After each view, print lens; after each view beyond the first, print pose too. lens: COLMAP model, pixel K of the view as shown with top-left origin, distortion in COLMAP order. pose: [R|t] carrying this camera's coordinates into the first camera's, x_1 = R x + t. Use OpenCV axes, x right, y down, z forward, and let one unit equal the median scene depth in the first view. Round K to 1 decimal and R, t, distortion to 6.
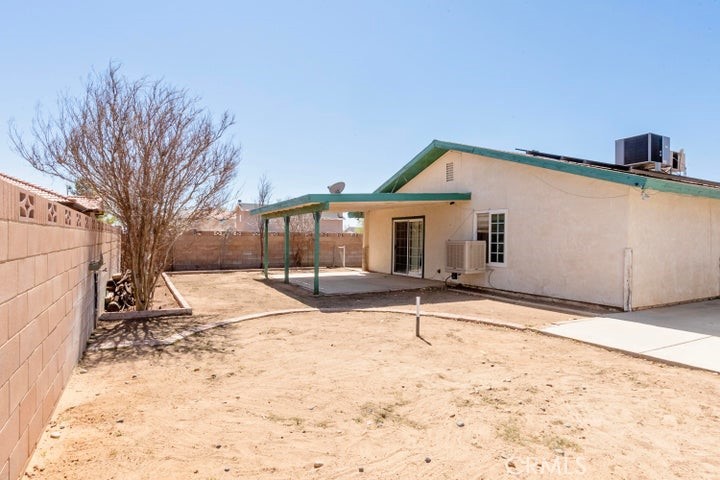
lens RADIAL K [[400.9, 0, 359.4], [0, 400.9, 244.6], [0, 0, 1]] dist [-0.000879, -0.000570]
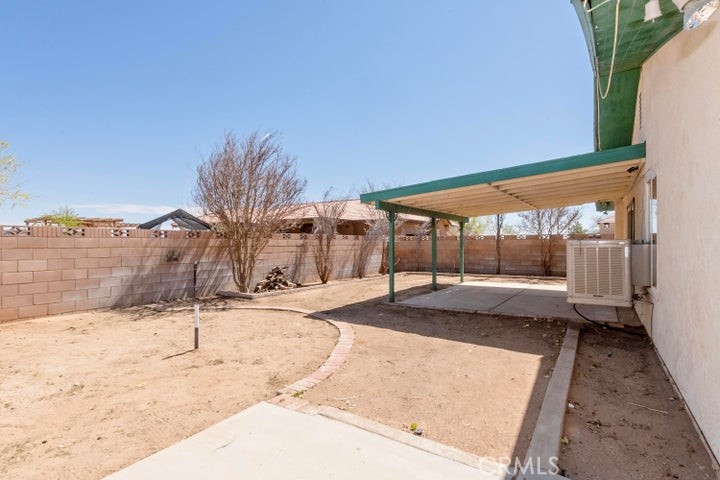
lens RADIAL K [[356.9, 0, 360.0], [0, 356.9, 240.0], [0, 0, 1]] dist [0.000047, -0.000186]
pose [[0.458276, -0.026113, -0.888426, 0.518349], [0.000249, 0.999572, -0.029252, 0.005468], [0.888810, 0.013184, 0.458086, 0.488205]]
